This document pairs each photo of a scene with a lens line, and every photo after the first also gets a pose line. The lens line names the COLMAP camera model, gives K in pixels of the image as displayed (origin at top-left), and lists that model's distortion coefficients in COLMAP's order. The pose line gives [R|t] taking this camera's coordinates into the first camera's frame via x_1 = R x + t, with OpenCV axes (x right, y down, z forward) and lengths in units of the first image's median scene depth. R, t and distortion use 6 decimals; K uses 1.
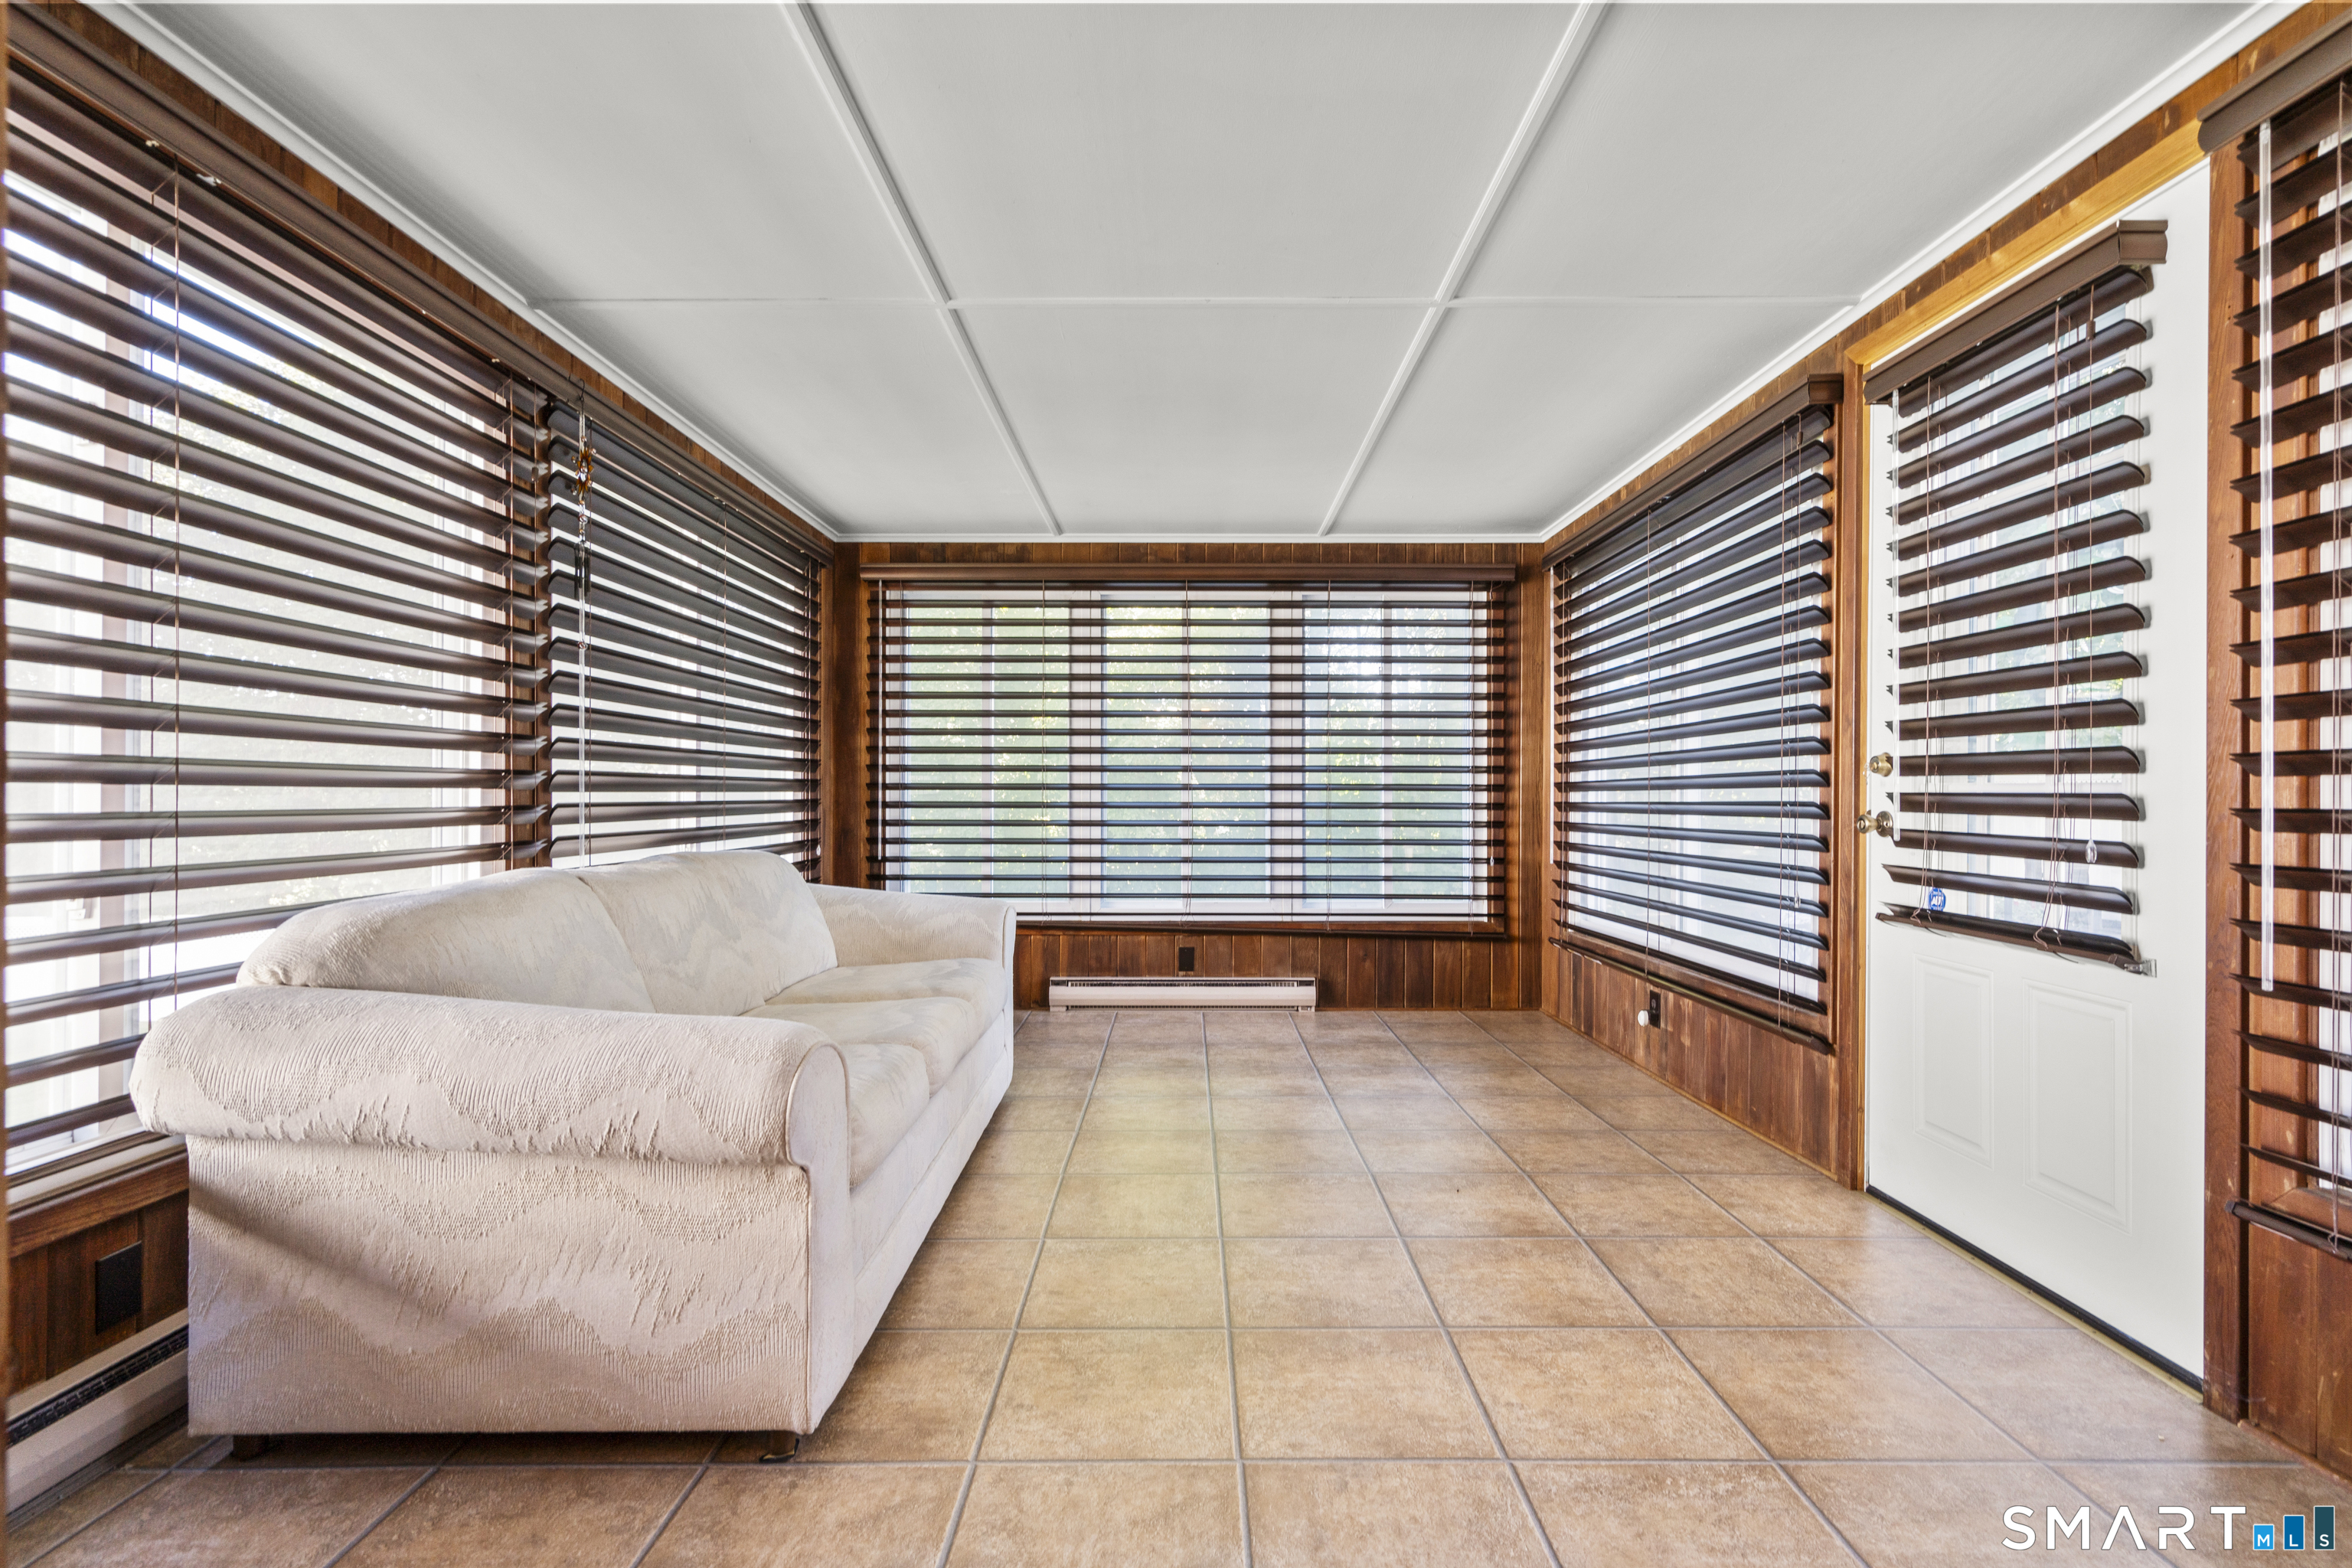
lens RADIAL K [[1092.7, 0, 1193.8], [0, 1092.7, 783.2], [0, 0, 1]] dist [0.001380, 0.001325]
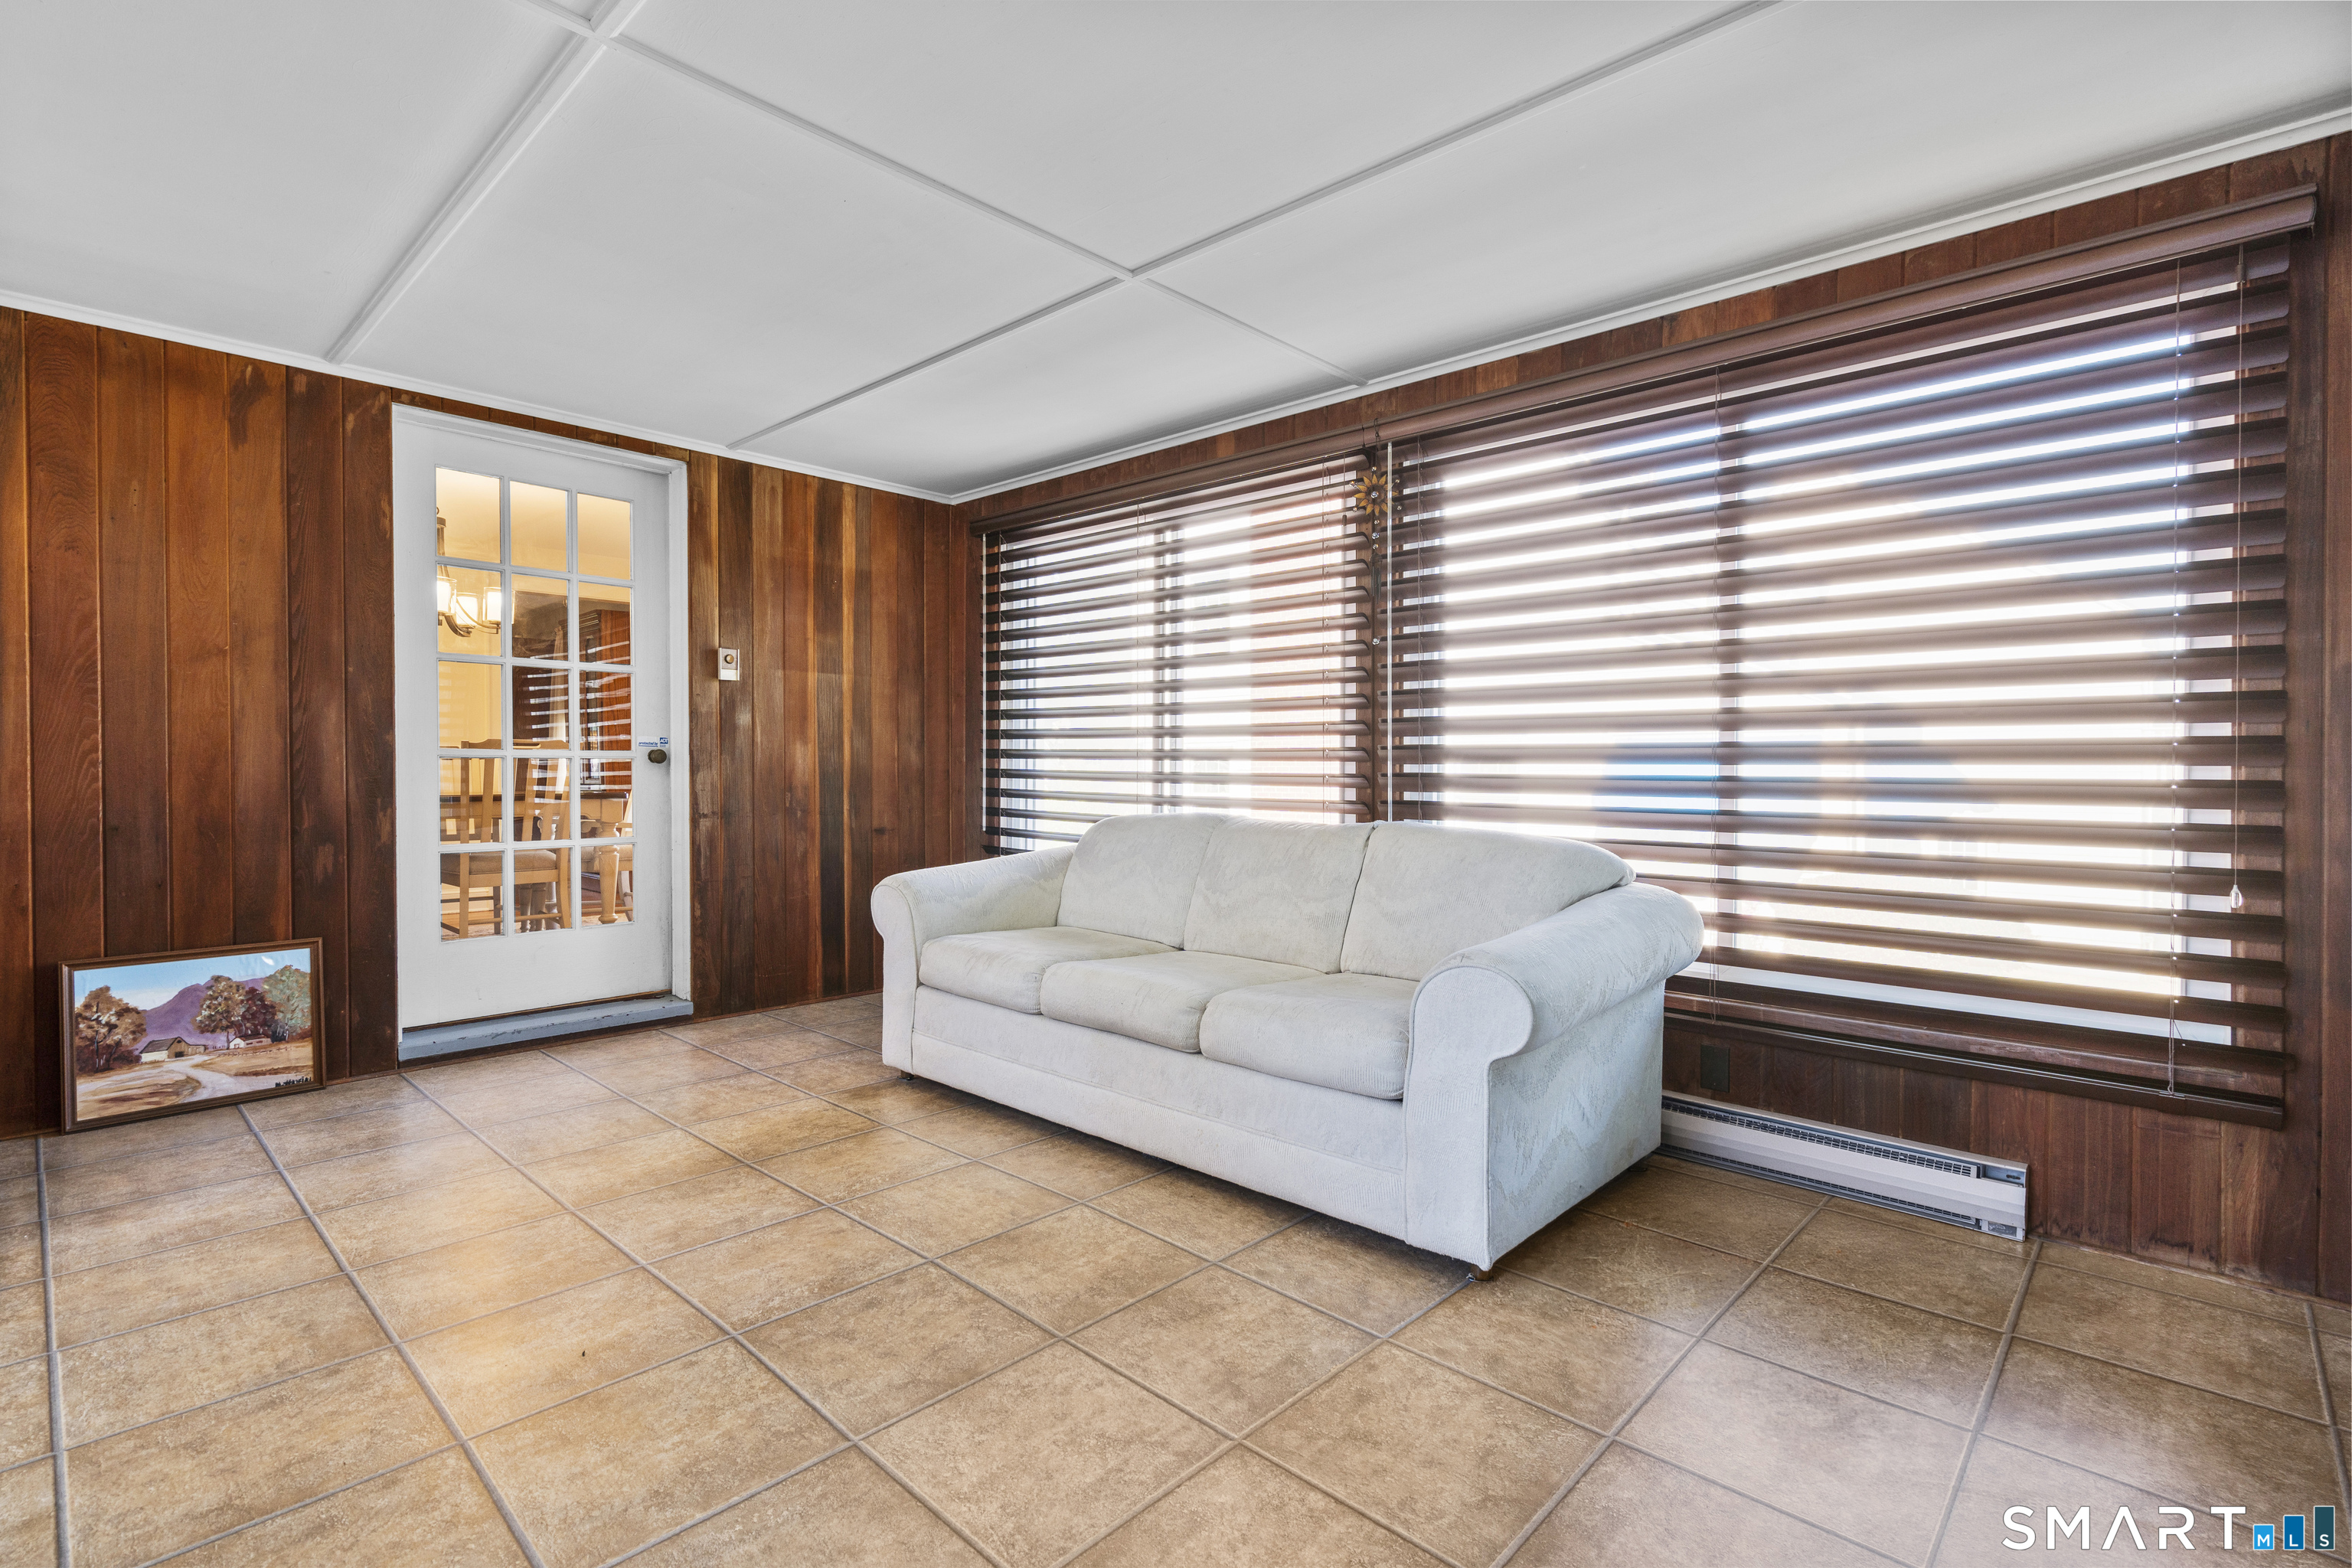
lens RADIAL K [[1092.7, 0, 1193.8], [0, 1092.7, 783.2], [0, 0, 1]] dist [0.001380, 0.001325]
pose [[-0.684024, 0.007662, -0.729420, 0.580574], [0.000052, 0.999945, 0.010455, 0.015226], [0.729460, 0.007113, -0.683987, 2.122455]]
